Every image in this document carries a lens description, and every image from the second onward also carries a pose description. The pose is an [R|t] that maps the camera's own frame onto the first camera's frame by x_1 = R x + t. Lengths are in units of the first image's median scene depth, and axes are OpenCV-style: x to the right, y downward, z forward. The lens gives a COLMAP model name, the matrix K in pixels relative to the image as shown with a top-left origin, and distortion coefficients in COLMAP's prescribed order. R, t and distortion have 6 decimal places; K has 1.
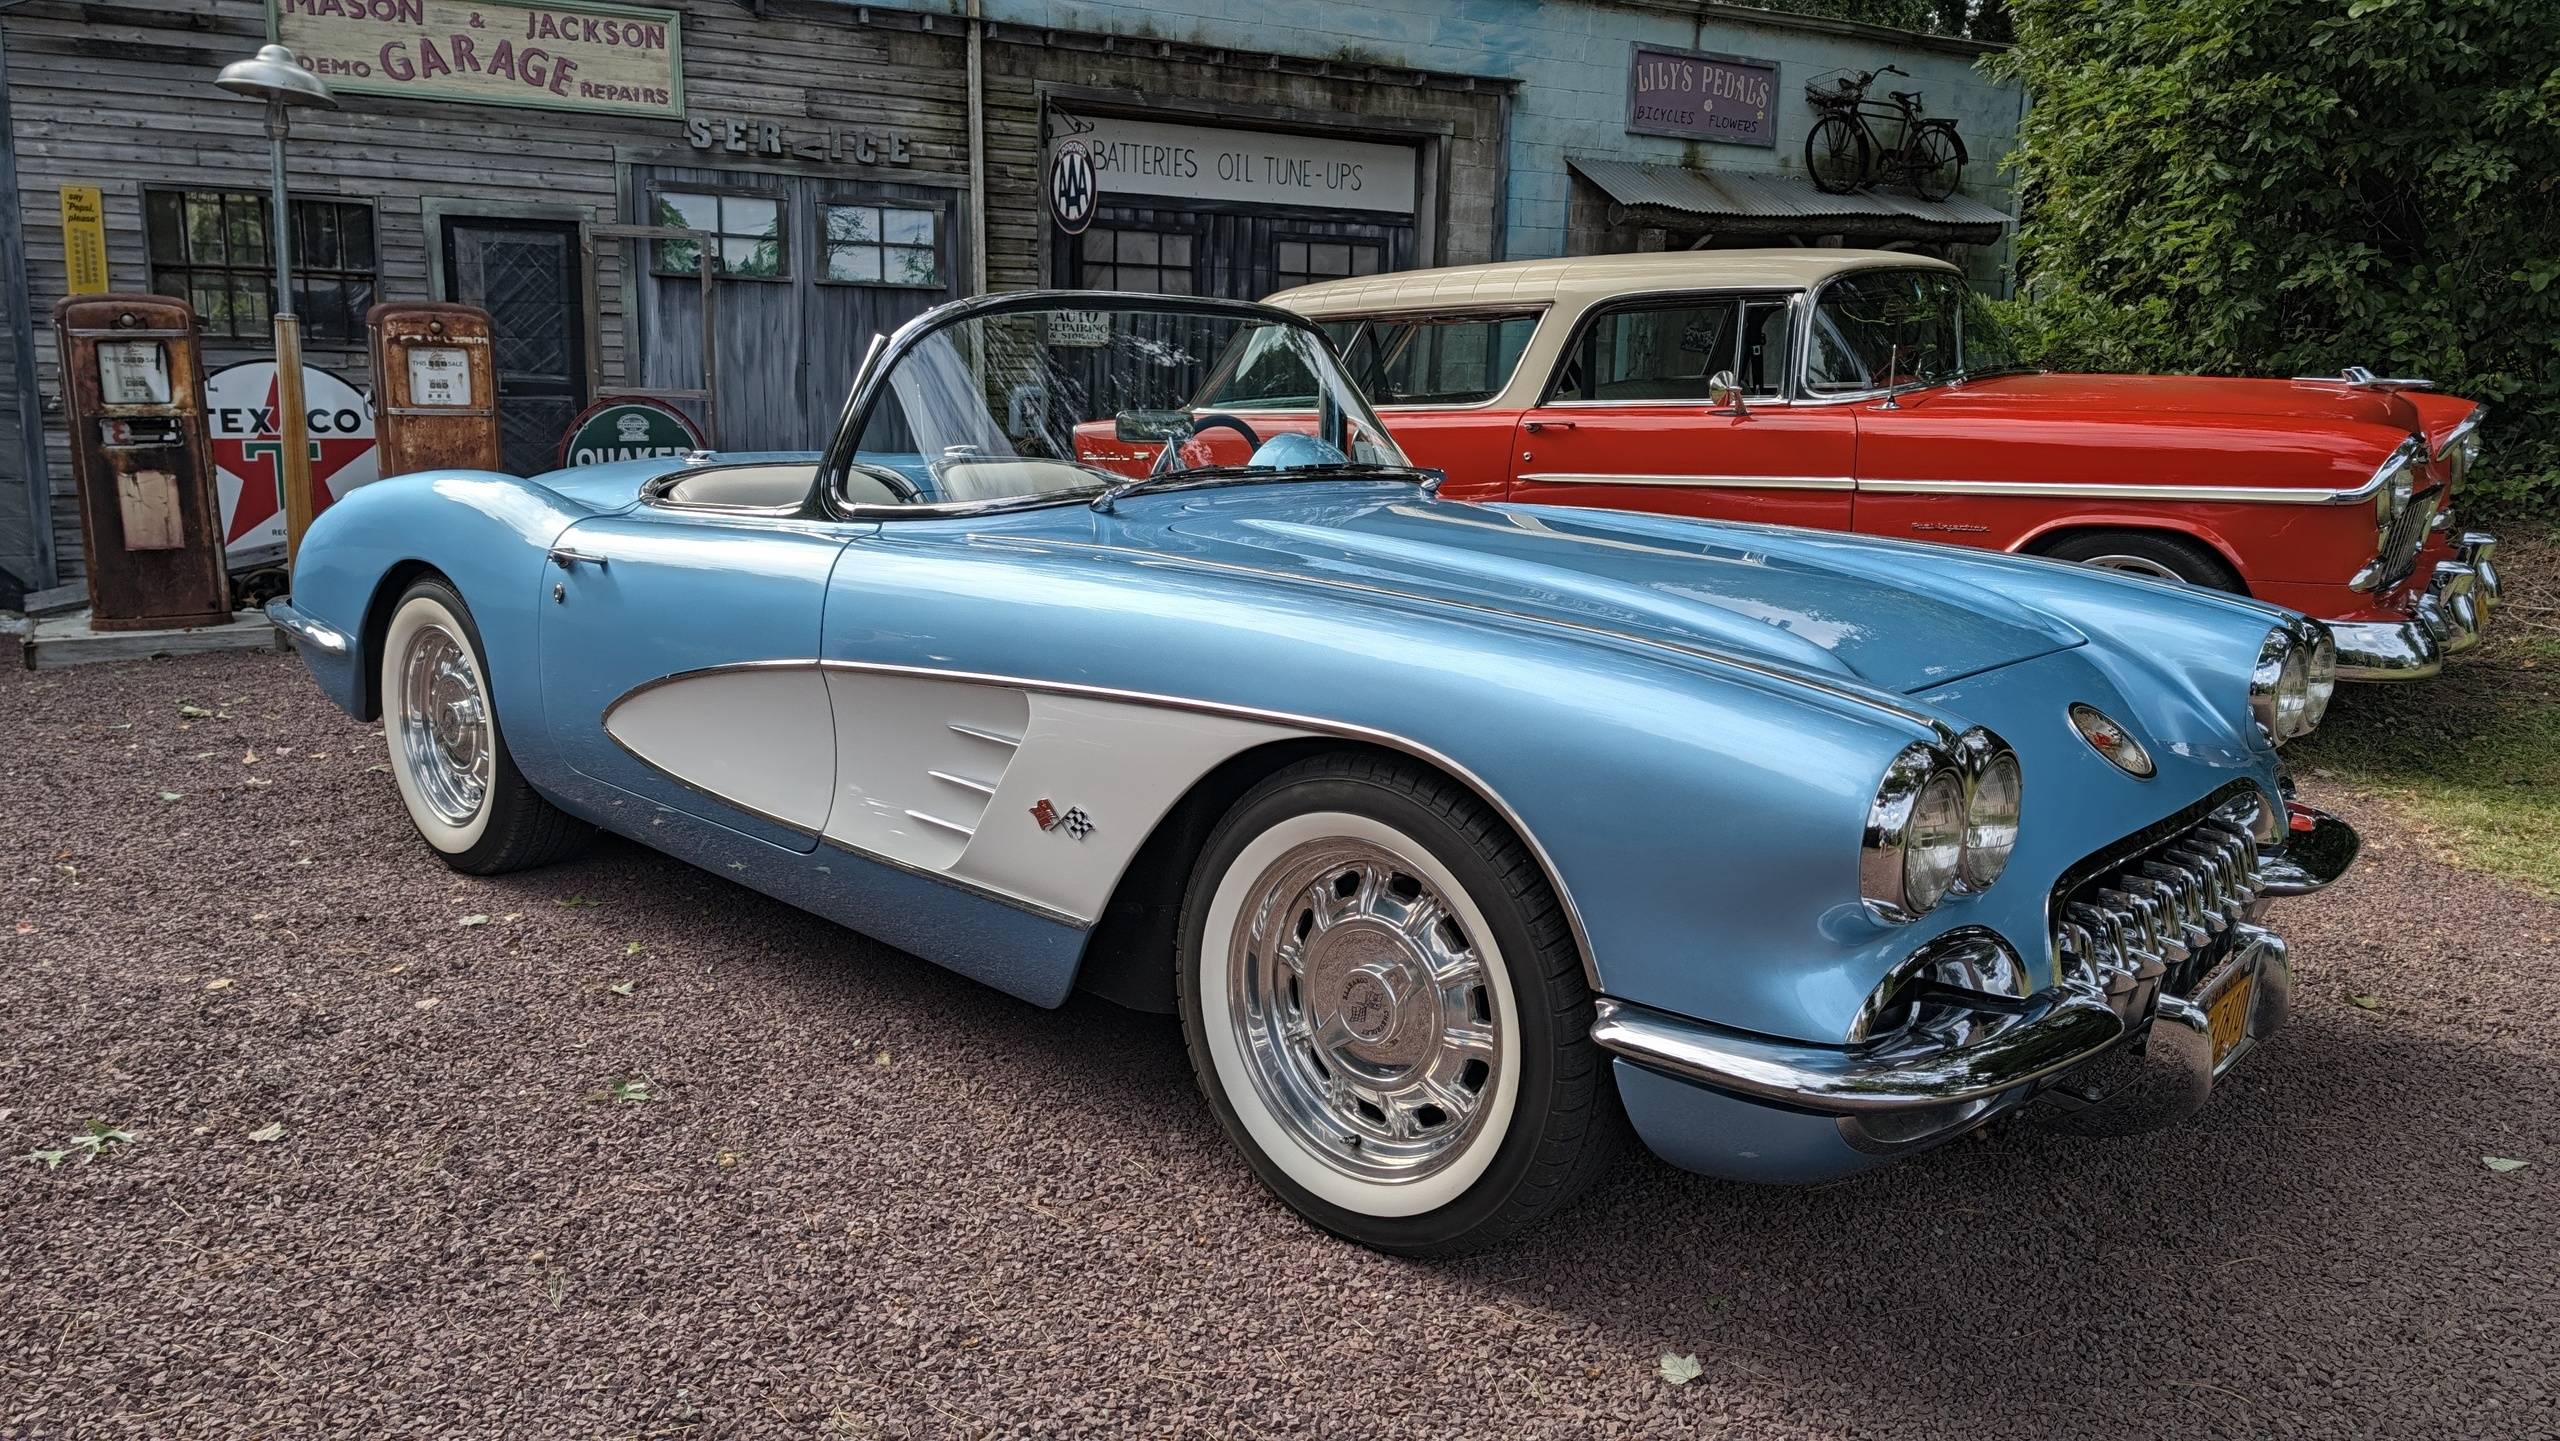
lens RADIAL K [[1871.7, 0, 1288.8], [0, 1871.7, 712.8], [0, 0, 1]] dist [0.029578, -0.031879]
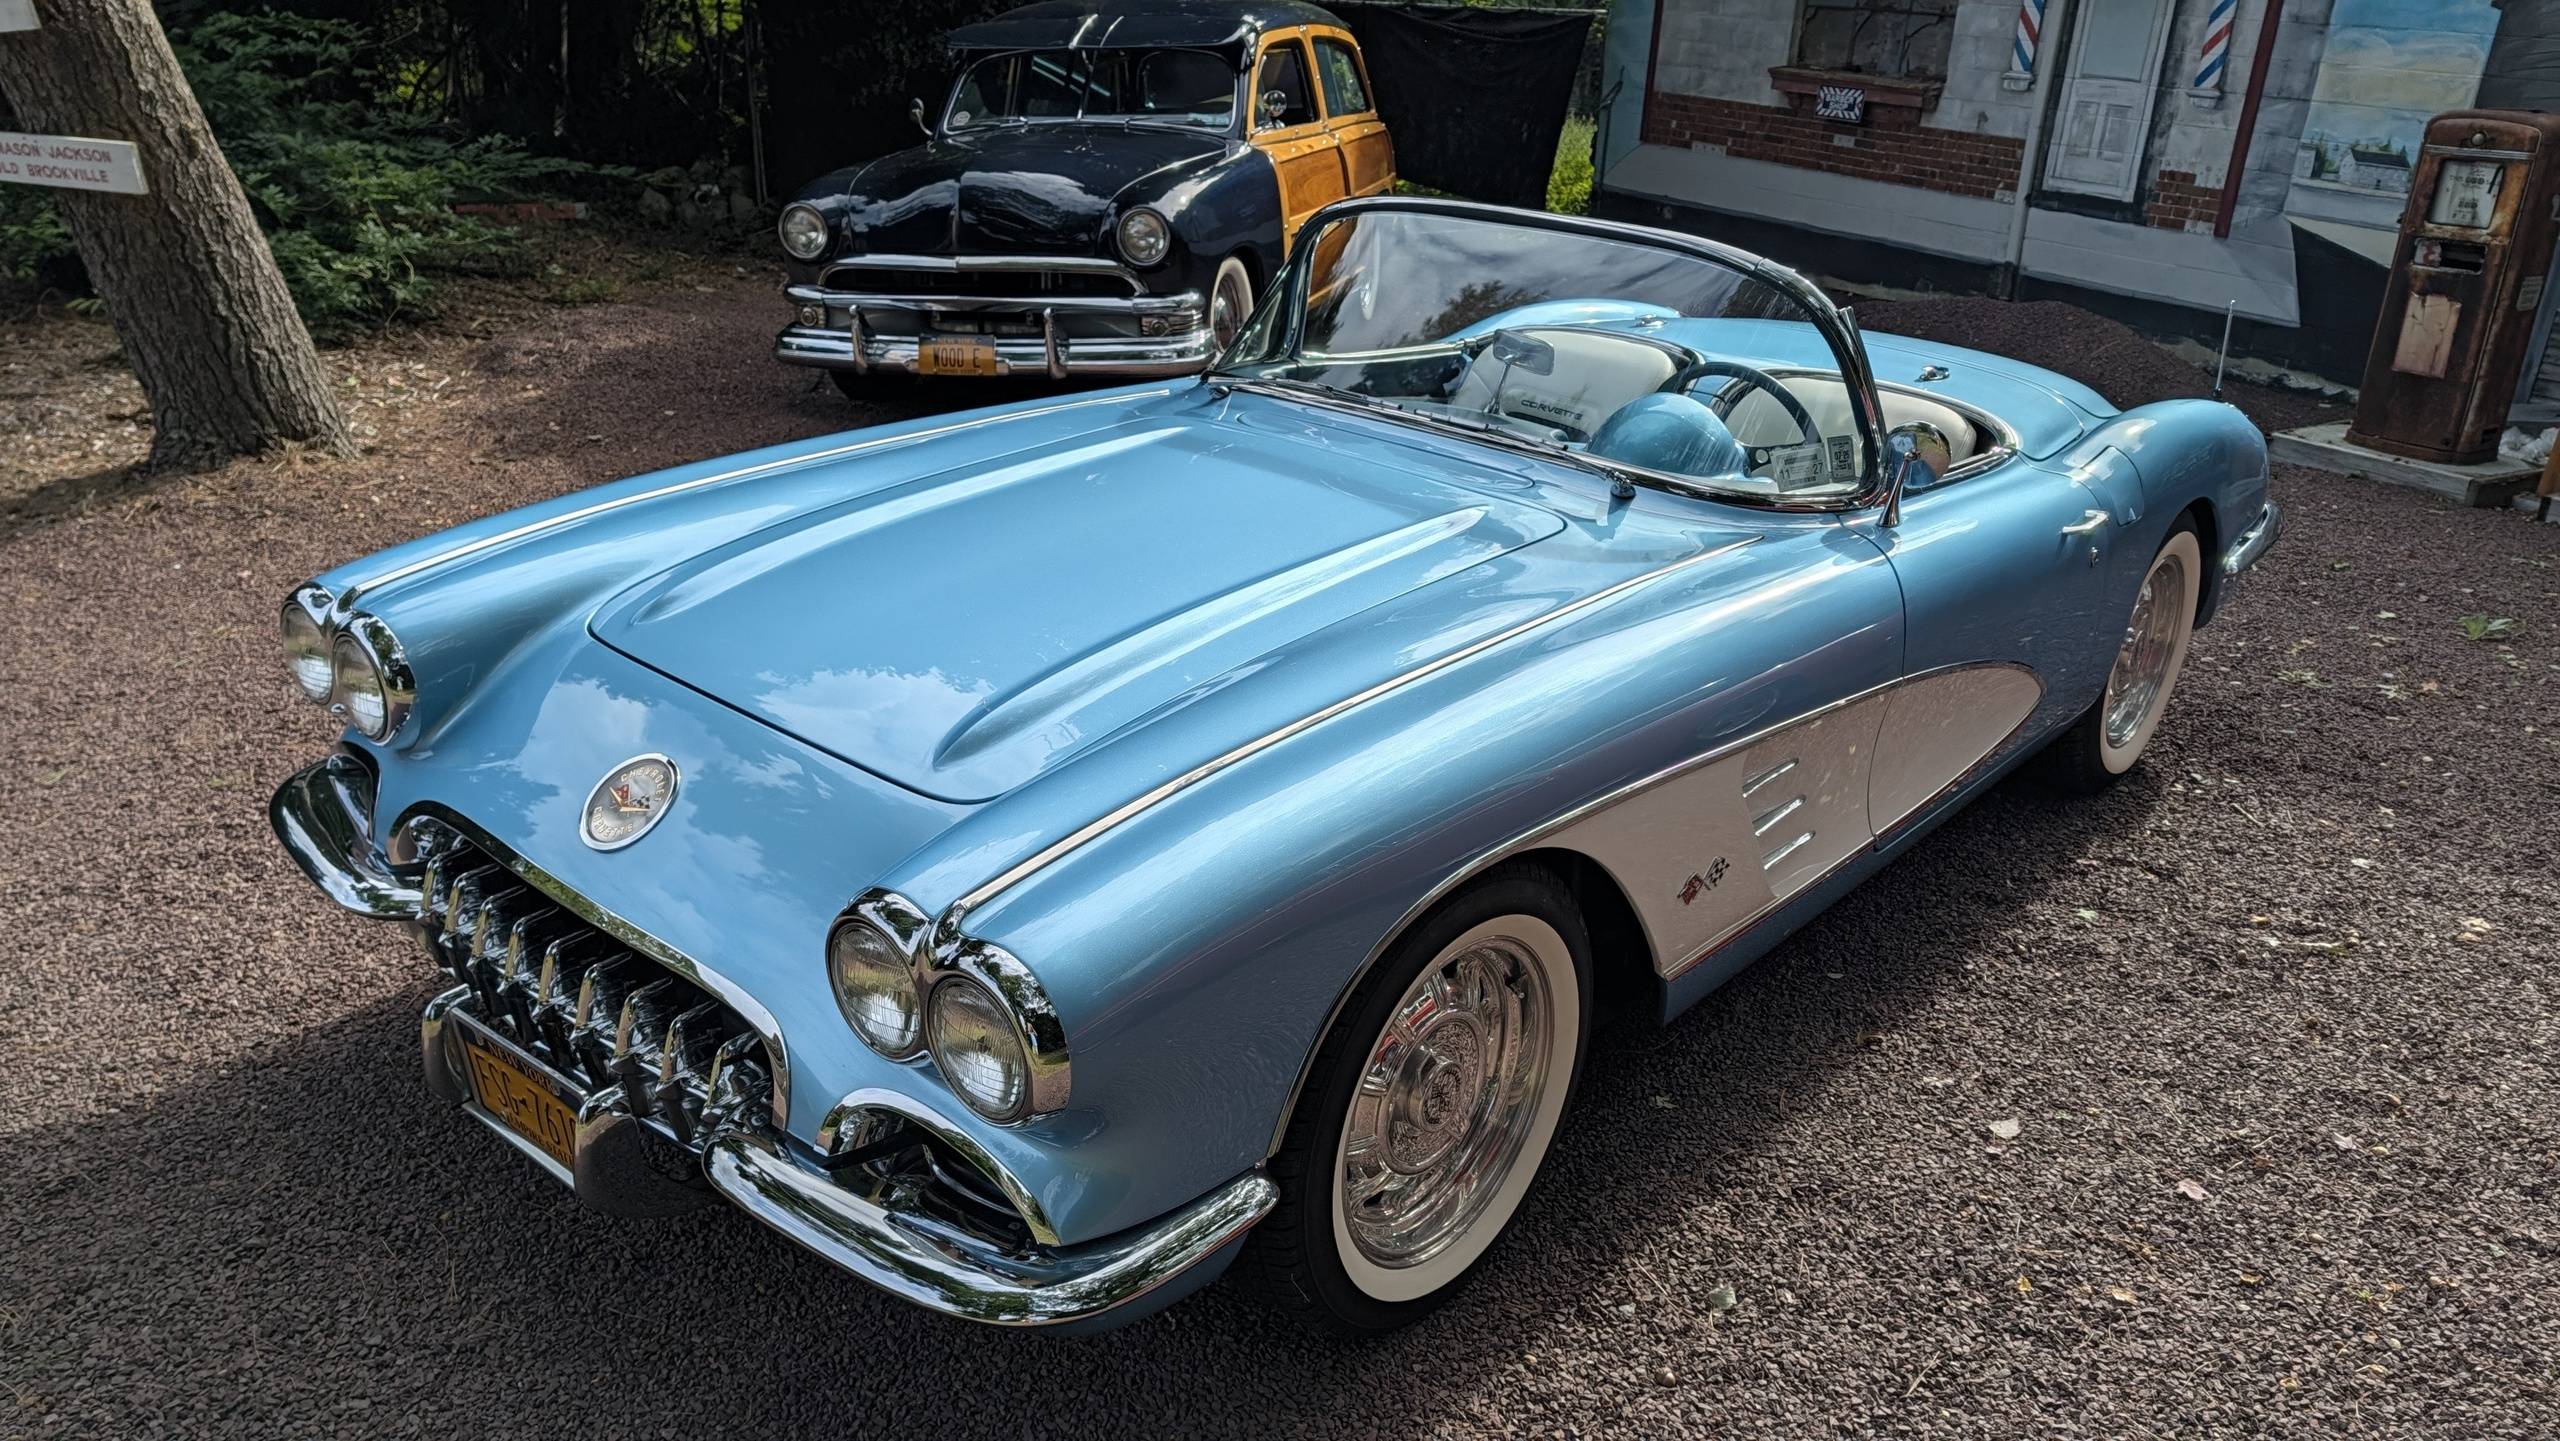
lens RADIAL K [[1871.7, 0, 1267.1], [0, 1871.7, 746.5], [0, 0, 1]] dist [0.029578, -0.031879]
pose [[-0.012496, 0.366347, -0.930394, 0.297837], [-0.233103, 0.903763, 0.358992, -0.091305], [0.972372, 0.221364, 0.074104, 0.275773]]
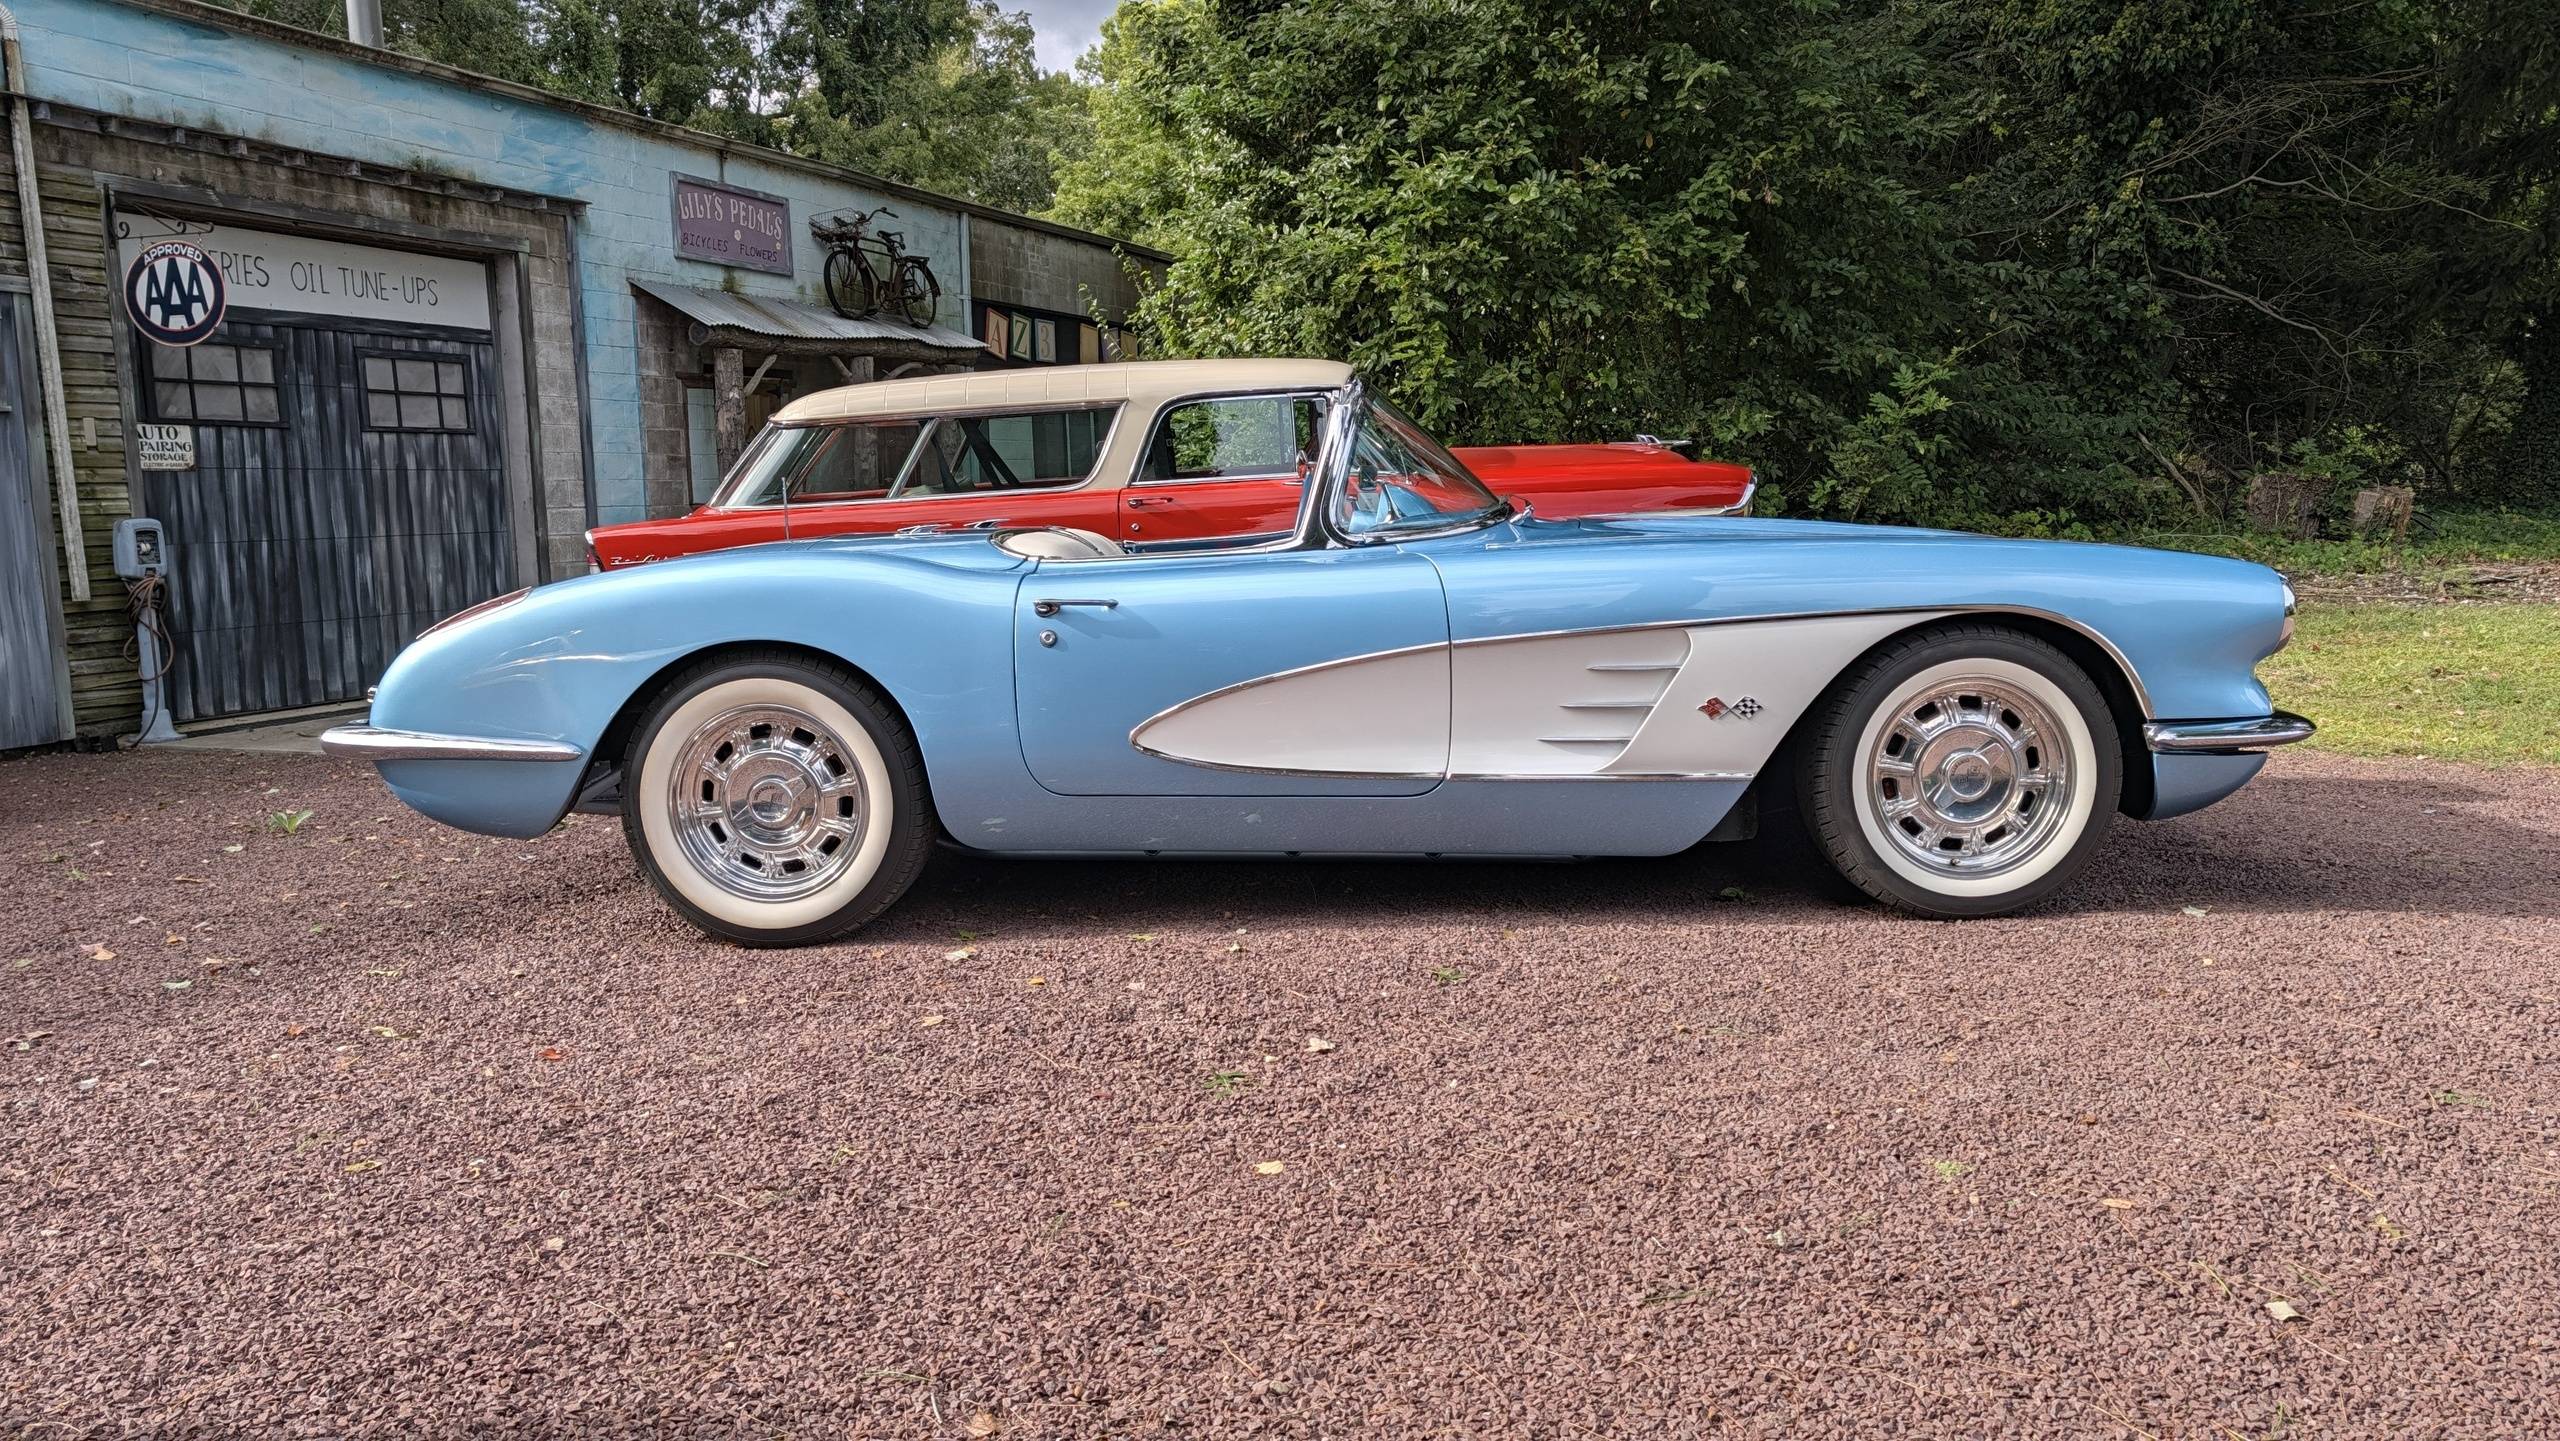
lens RADIAL K [[1871.7, 0, 1275.0], [0, 1871.7, 735.4], [0, 0, 1]] dist [0.029578, -0.031879]
pose [[0.768120, -0.122995, 0.628382, -0.304914], [0.157511, 0.987517, 0.000752, 0.004459], [-0.620630, 0.098400, 0.777904, 0.014159]]
